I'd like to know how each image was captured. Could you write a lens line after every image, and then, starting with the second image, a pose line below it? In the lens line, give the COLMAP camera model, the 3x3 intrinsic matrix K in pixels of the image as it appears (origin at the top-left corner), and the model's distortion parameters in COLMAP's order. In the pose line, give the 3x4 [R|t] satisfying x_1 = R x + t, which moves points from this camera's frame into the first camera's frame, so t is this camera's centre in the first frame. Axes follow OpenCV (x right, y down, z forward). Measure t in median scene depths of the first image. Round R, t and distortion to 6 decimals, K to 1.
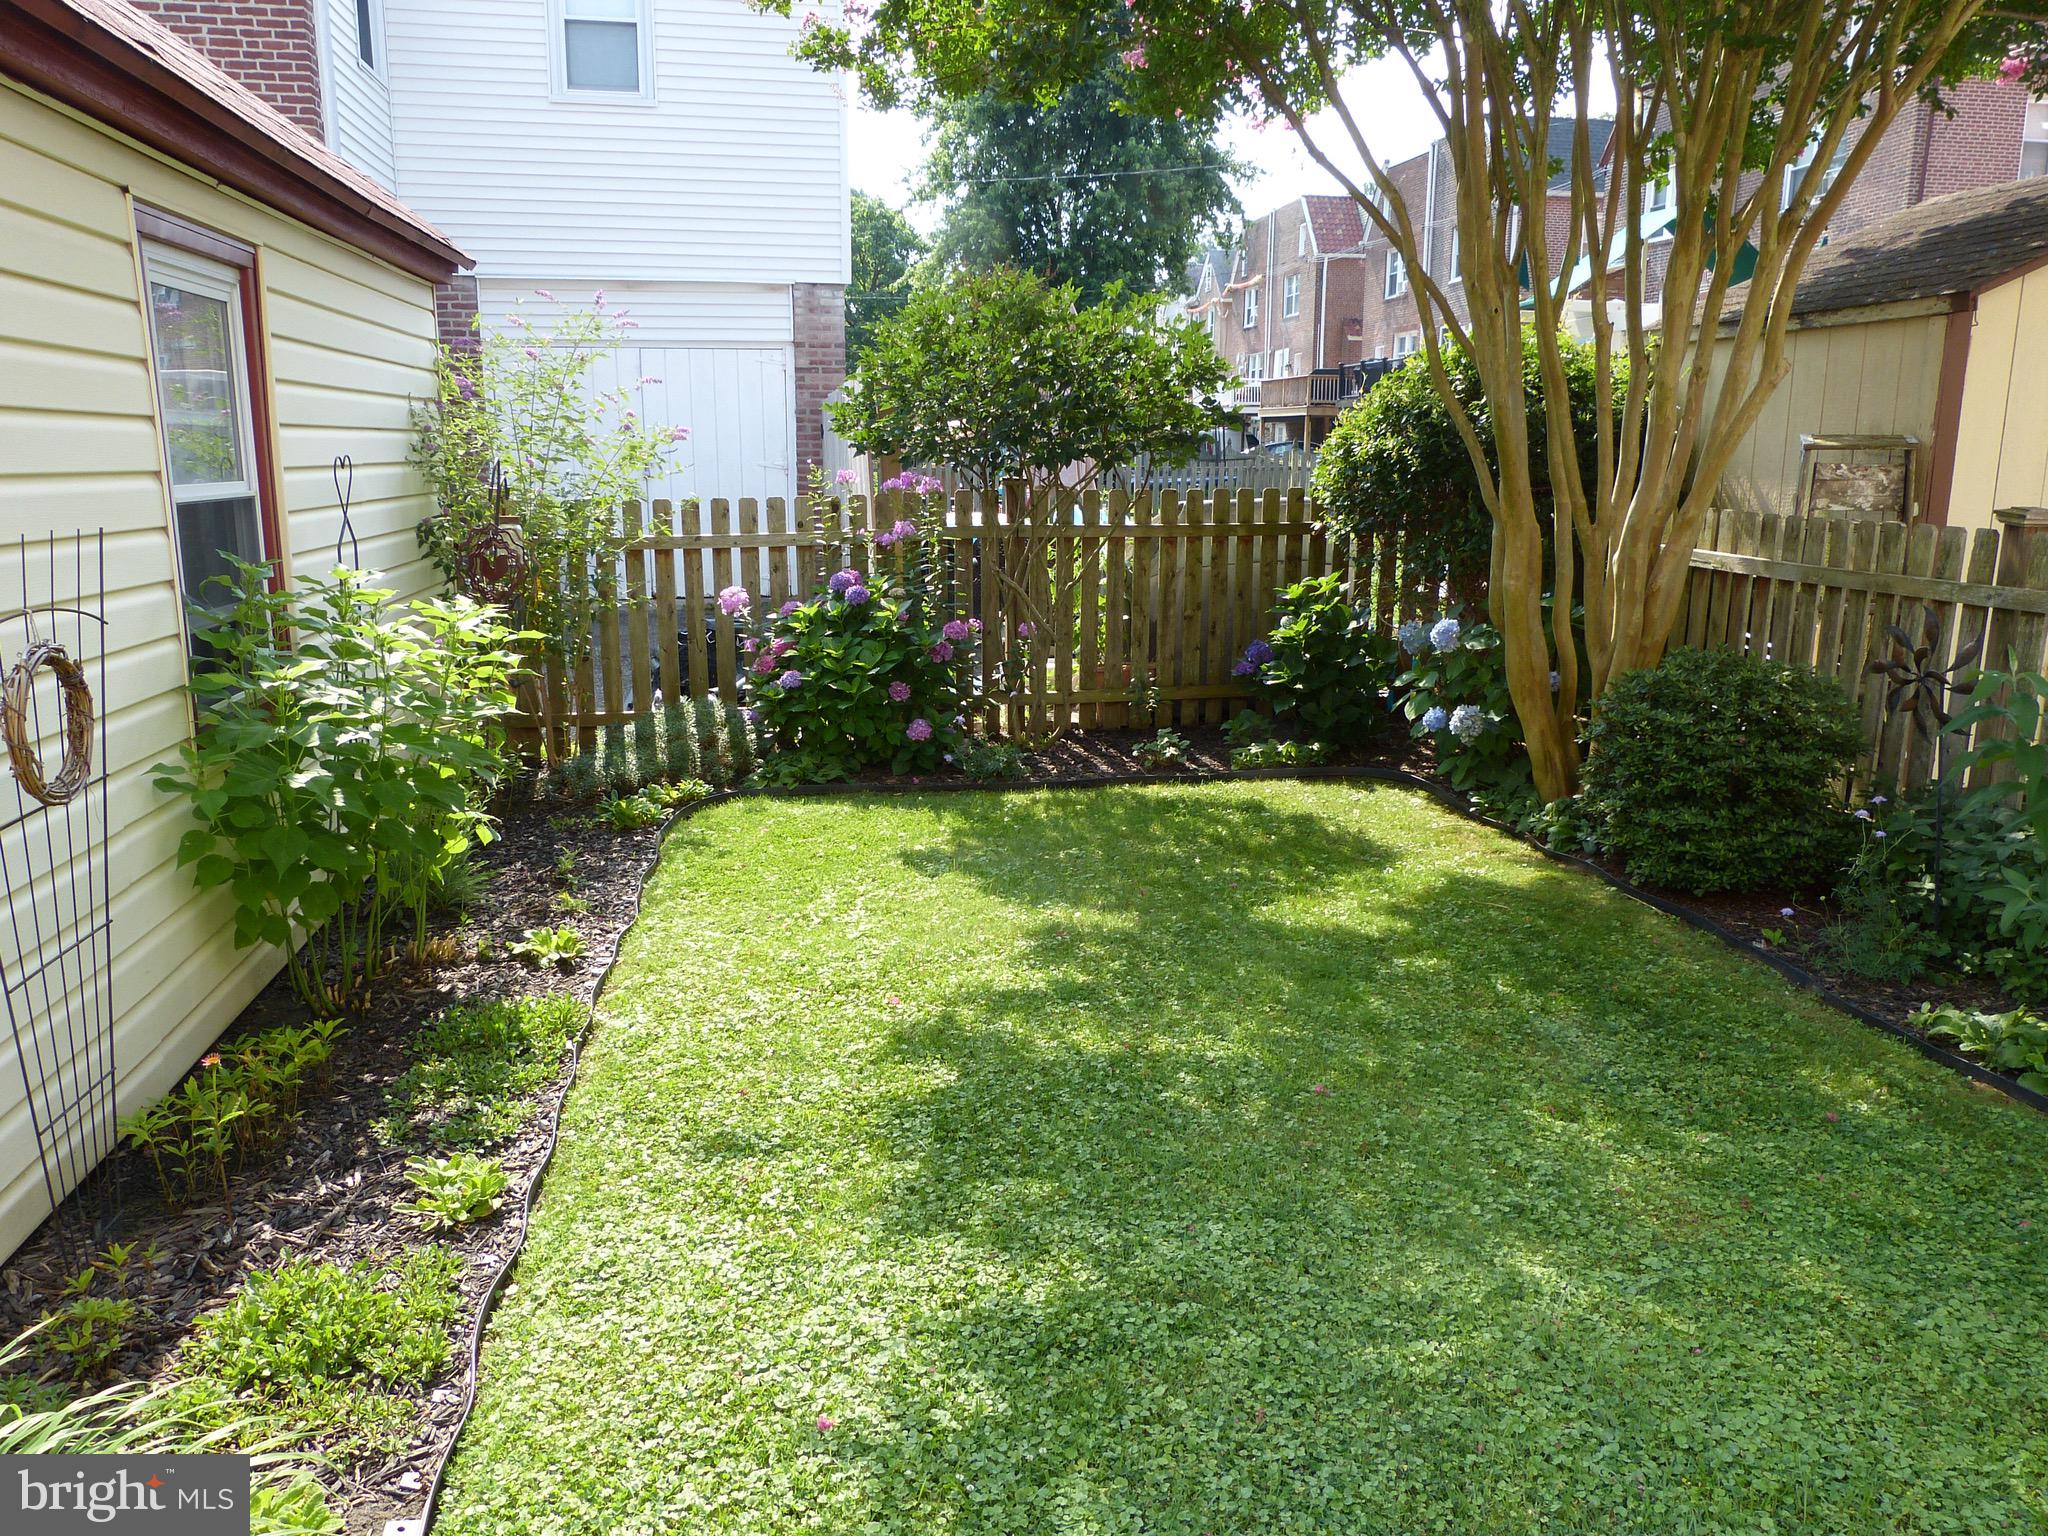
lens RADIAL K [[1530.5, 0, 1035.1], [0, 1530.5, 766.6], [0, 0, 1]] dist [-0.039664, 0.033676]
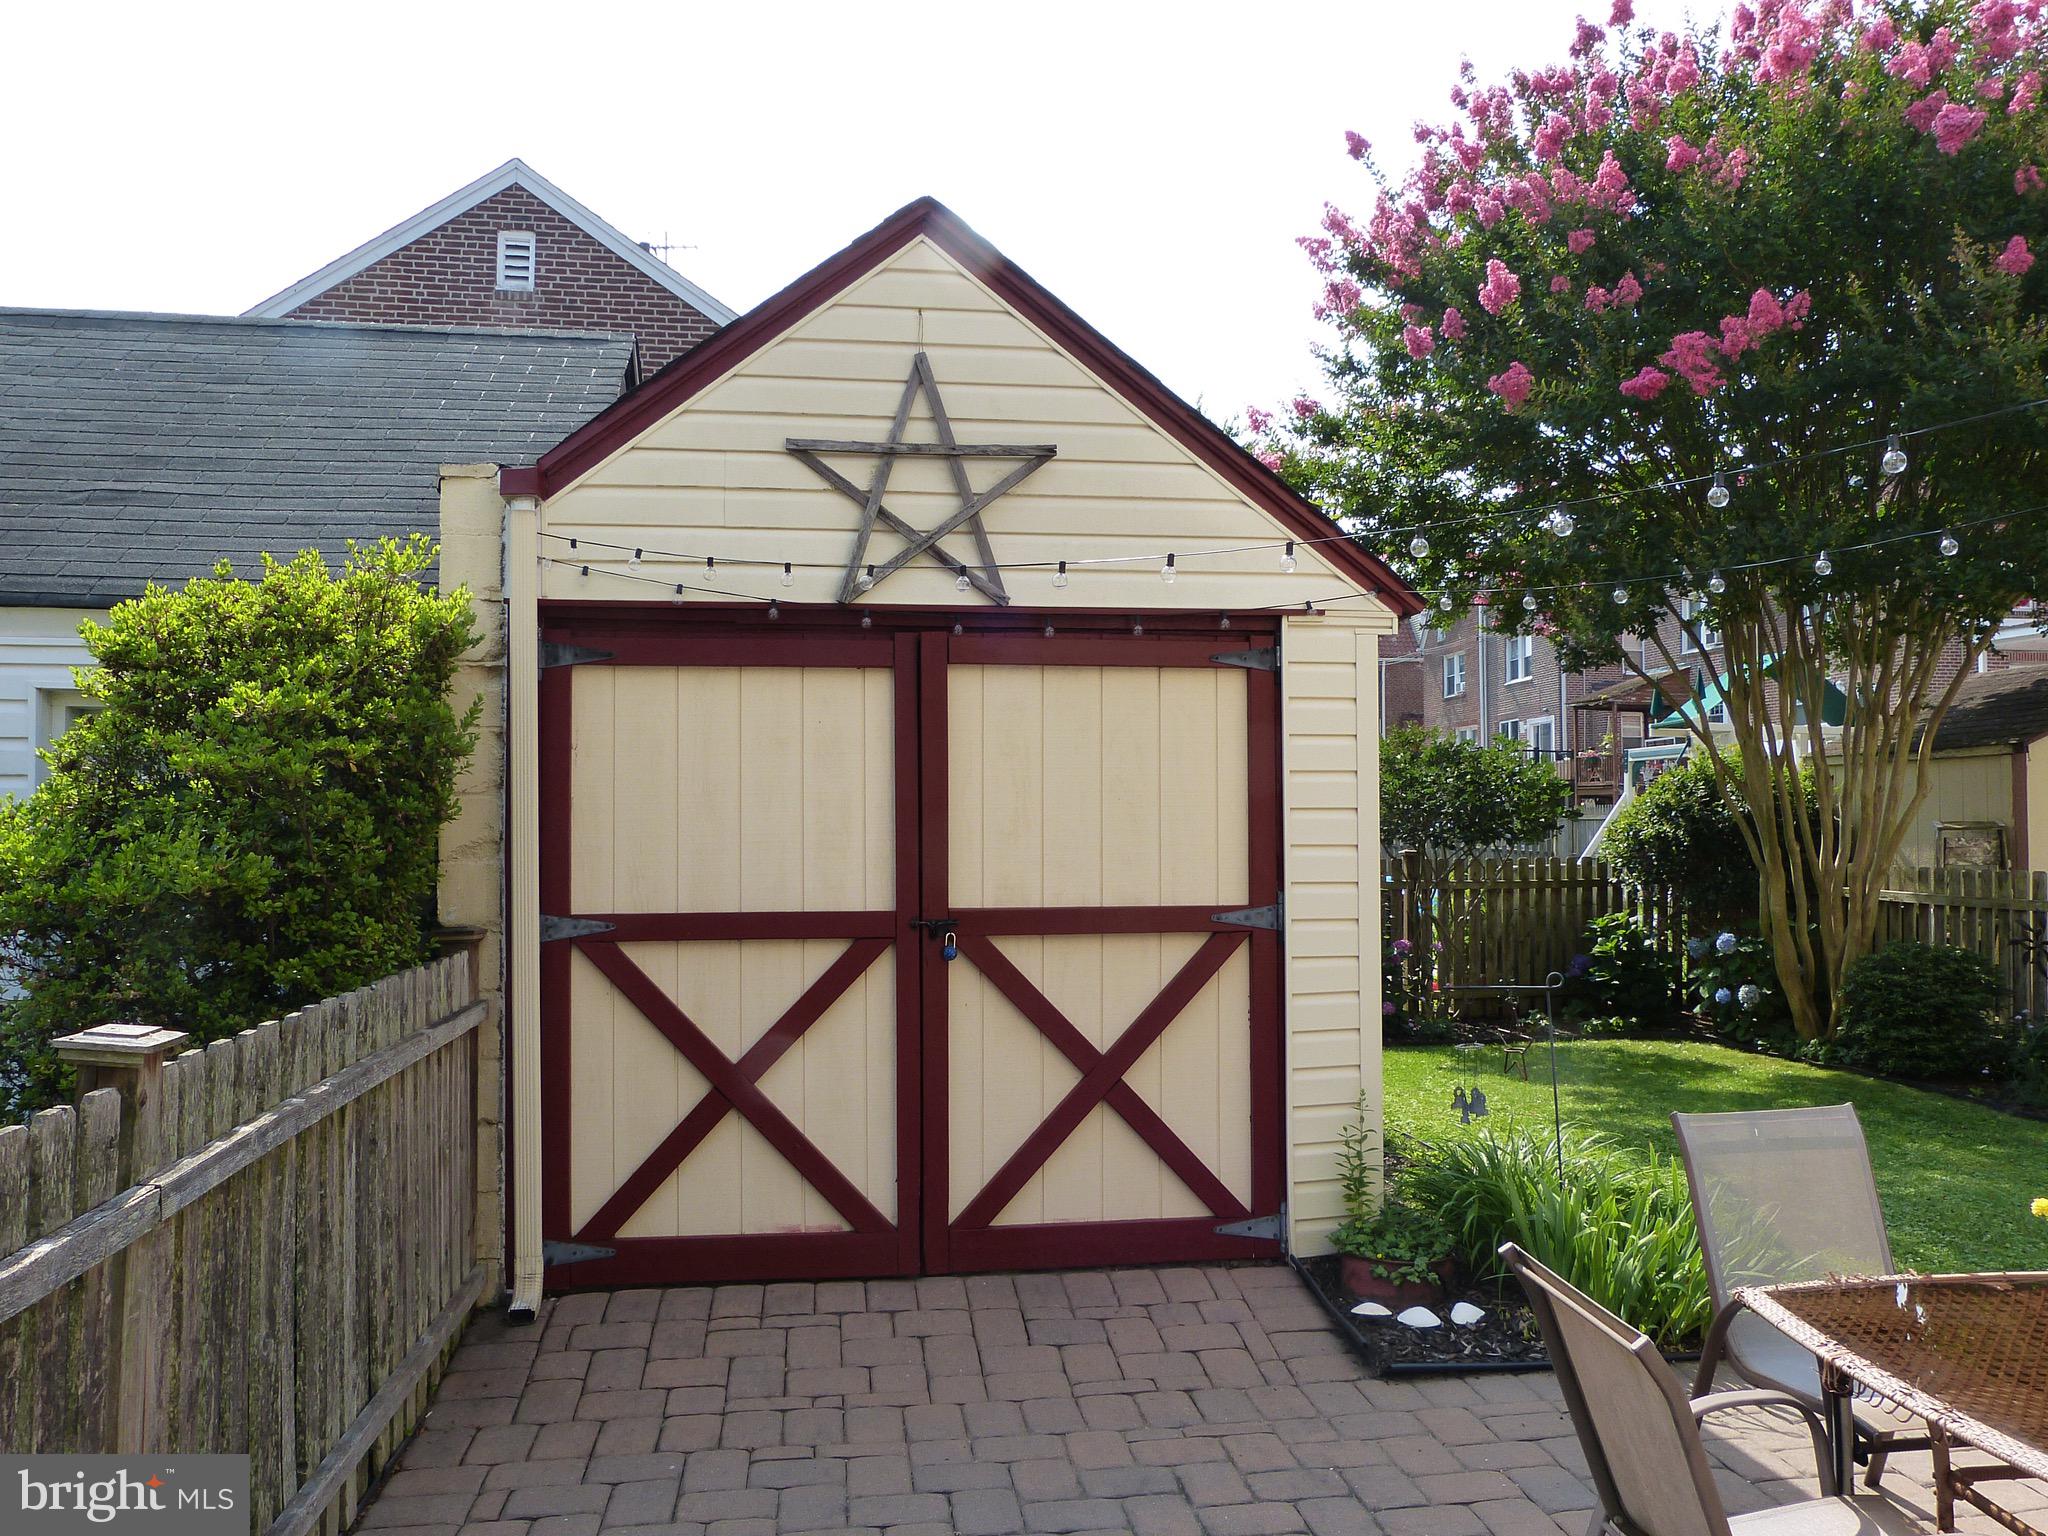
lens RADIAL K [[1530.5, 0, 1030.9], [0, 1530.5, 774.9], [0, 0, 1]] dist [-0.039664, 0.033676]
pose [[0.999808, -0.005135, -0.018928, -0.415834], [0.000443, 0.970779, -0.239975, 0.120596], [0.019607, 0.239920, 0.970595, -0.596725]]
